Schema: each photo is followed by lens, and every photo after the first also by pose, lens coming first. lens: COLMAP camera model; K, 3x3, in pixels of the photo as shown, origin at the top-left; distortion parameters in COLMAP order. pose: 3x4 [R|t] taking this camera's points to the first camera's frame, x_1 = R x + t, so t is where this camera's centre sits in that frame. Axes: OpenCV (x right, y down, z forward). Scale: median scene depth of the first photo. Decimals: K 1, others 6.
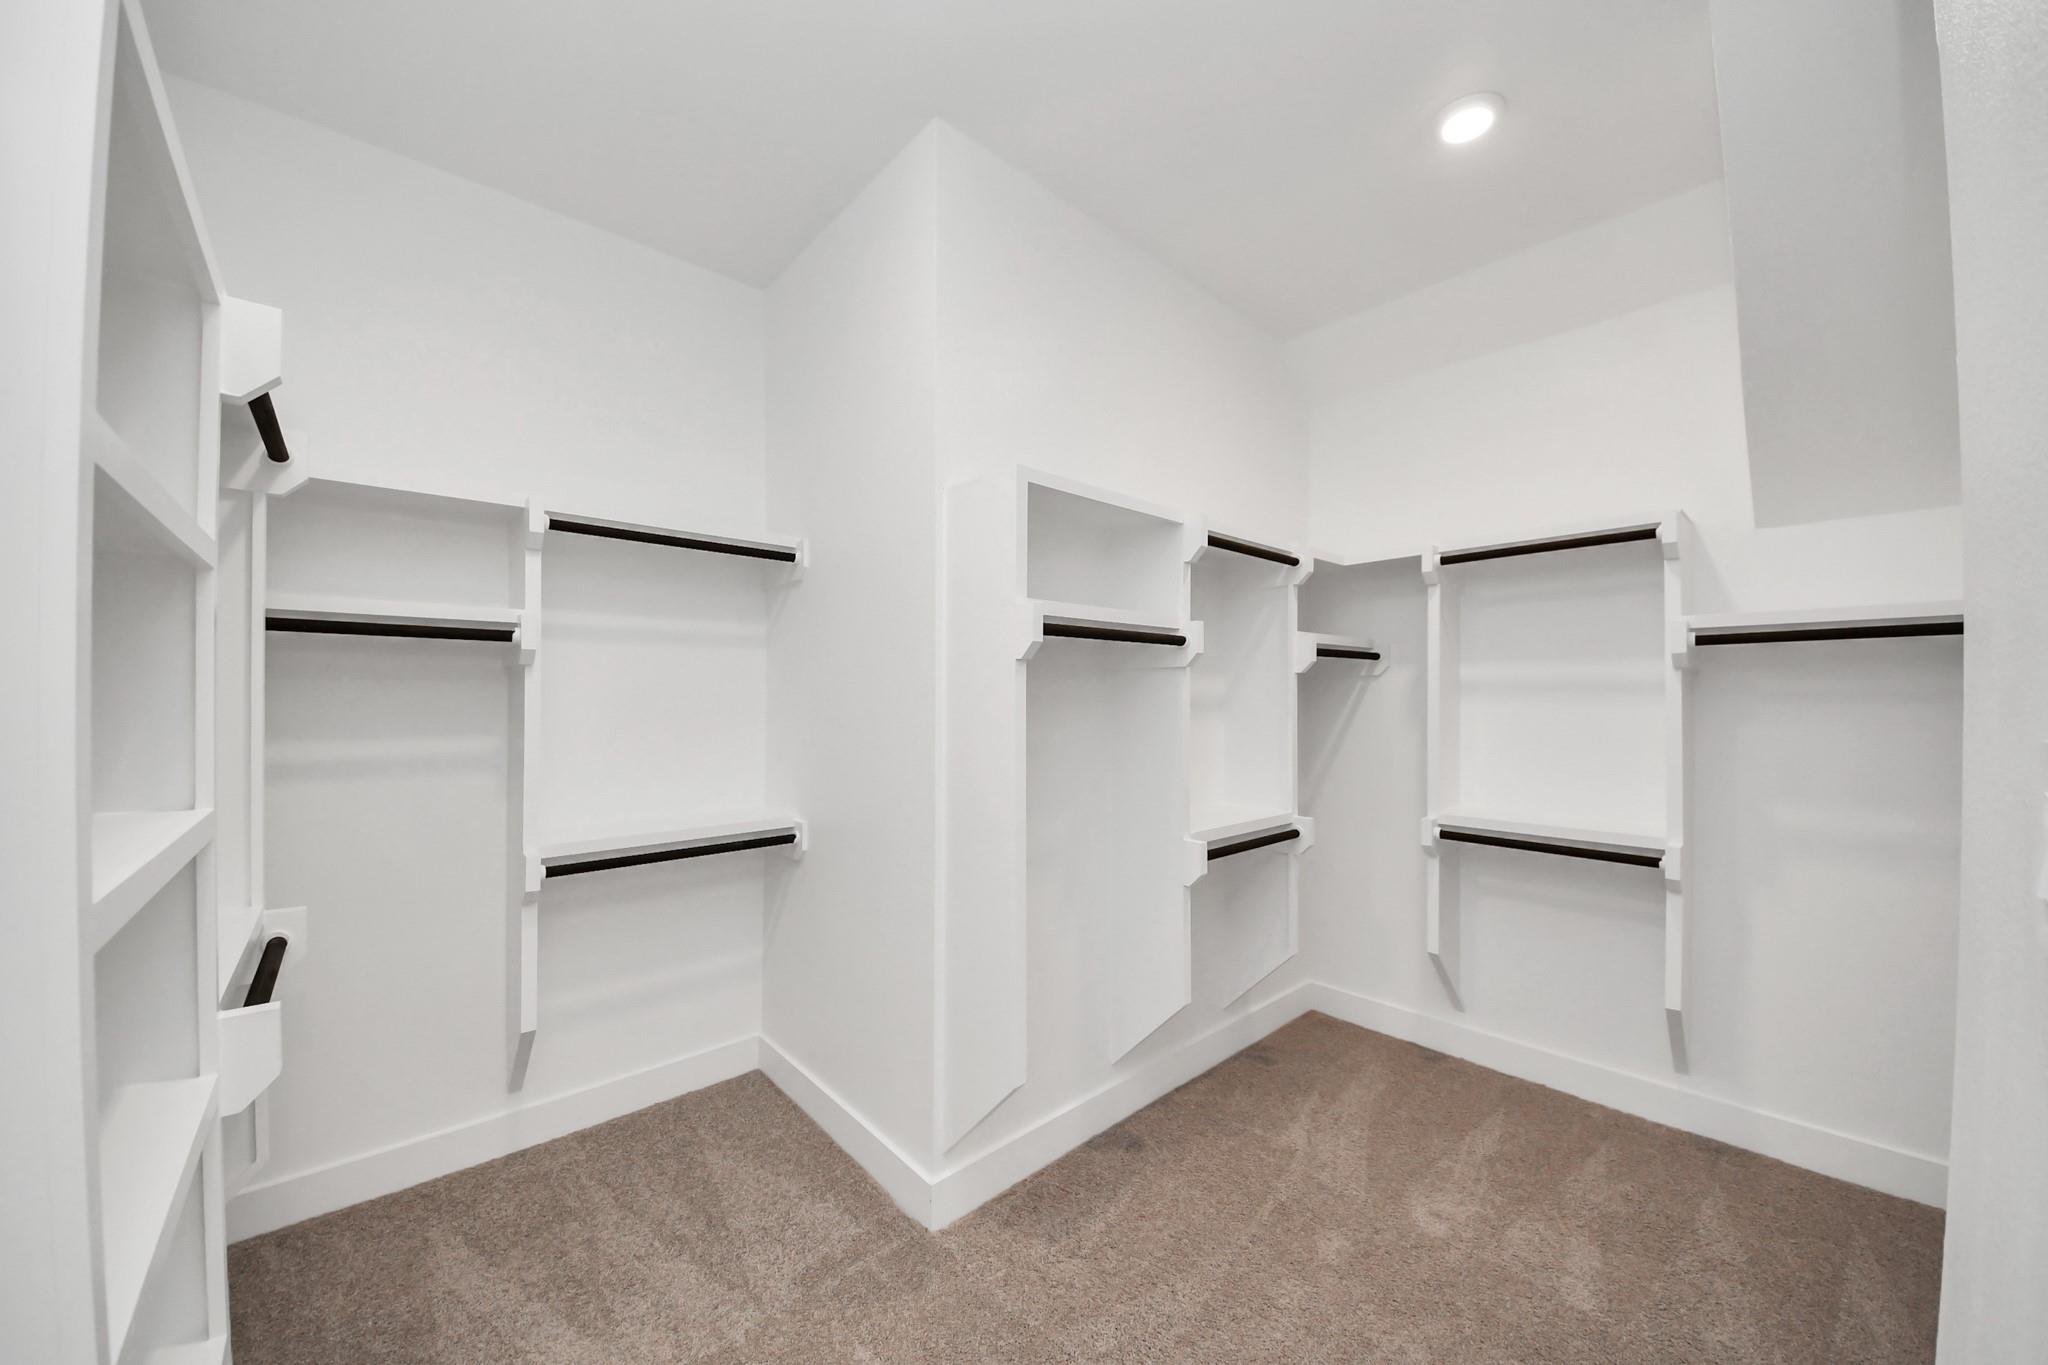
lens RADIAL K [[738.1, 0, 1022.6], [0, 738.1, 691.4], [0, 0, 1]] dist [0.013832, -0.007598]
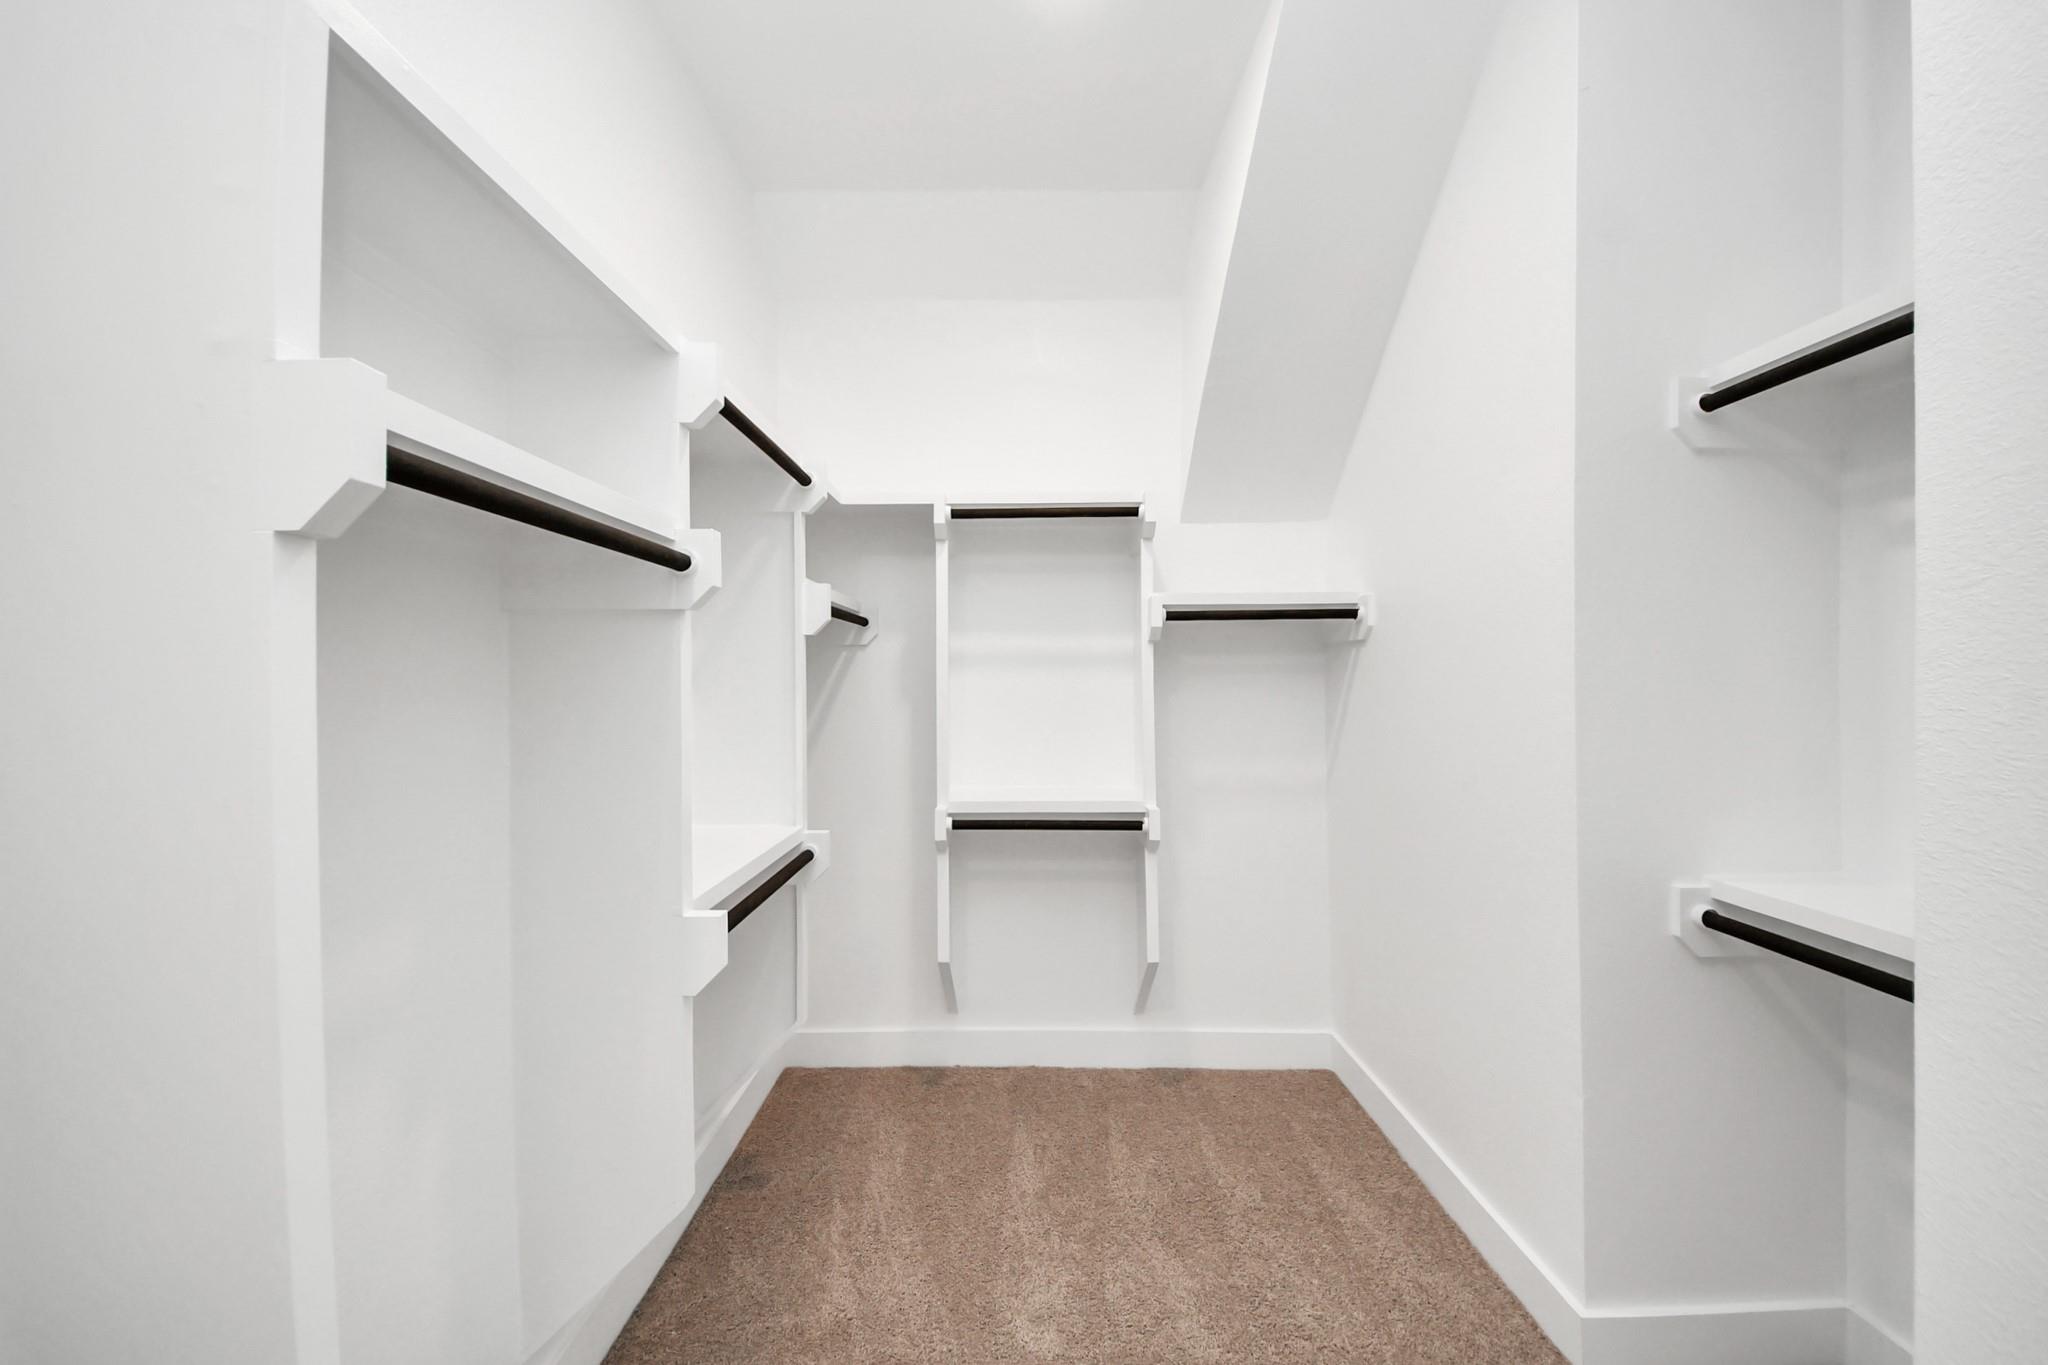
lens RADIAL K [[738.1, 0, 1027.5], [0, 738.1, 684.7], [0, 0, 1]] dist [0.013832, -0.007598]
pose [[0.674926, -0.009356, 0.737826, -0.019988], [-0.000982, 0.999907, 0.013578, 0.015040], [-0.737885, -0.009889, 0.674854, 0.381628]]
